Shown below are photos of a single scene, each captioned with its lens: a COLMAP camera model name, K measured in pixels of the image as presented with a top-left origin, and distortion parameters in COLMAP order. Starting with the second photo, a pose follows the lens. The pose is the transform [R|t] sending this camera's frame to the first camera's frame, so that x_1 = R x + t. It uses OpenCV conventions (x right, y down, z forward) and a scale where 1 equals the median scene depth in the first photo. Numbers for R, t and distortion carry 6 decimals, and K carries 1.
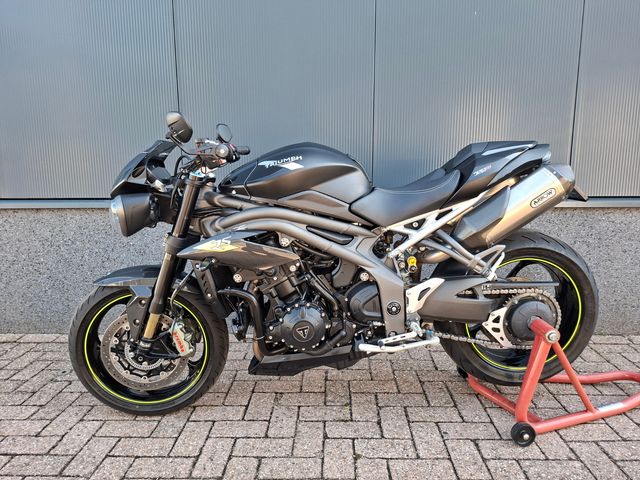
lens RADIAL K [[450.2, 0, 316.4], [0, 450.2, 233.4], [0, 0, 1]] dist [0.032409, -0.038912]
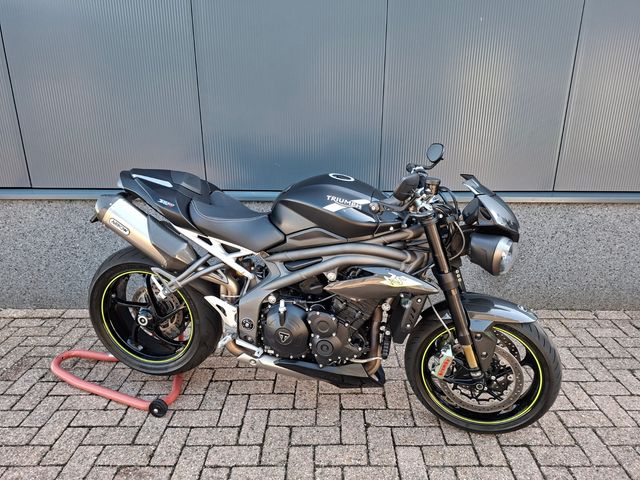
lens RADIAL K [[450.2, 0, 326.3], [0, 450.2, 237.4], [0, 0, 1]] dist [0.032409, -0.038912]
pose [[0.999471, 0.001387, 0.032478, -0.063288], [-0.006307, 0.988380, 0.151874, -0.204982], [-0.031890, -0.151998, 0.987866, -0.157555]]
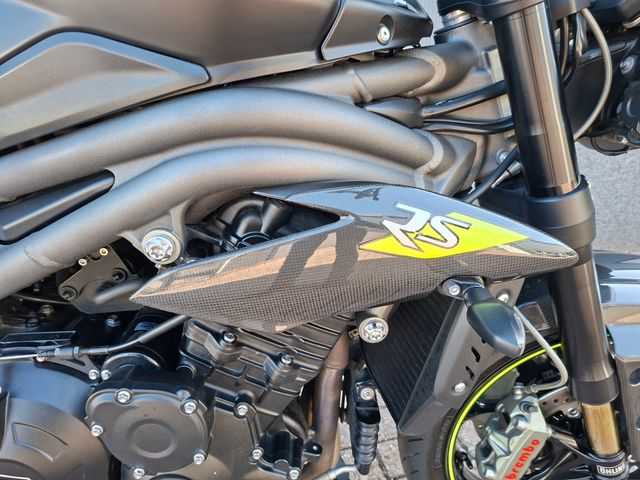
lens RADIAL K [[450.2, 0, 326.2], [0, 450.2, 233.2], [0, 0, 1]] dist [0.032409, -0.038912]
pose [[0.956830, -0.099878, 0.272947, 0.001064], [0.041187, 0.976219, 0.212839, -0.019904], [-0.287714, -0.192409, 0.938190, 0.573072]]
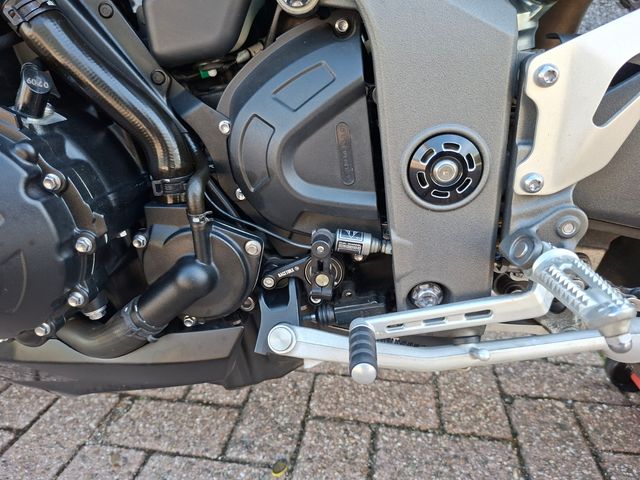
lens RADIAL K [[450.2, 0, 313.7], [0, 450.2, 235.1], [0, 0, 1]] dist [0.032409, -0.038912]
pose [[0.990592, 0.055620, -0.125034, 0.141335], [-0.029204, 0.978550, 0.203928, 0.154981], [0.133695, -0.198358, 0.970968, 0.794716]]
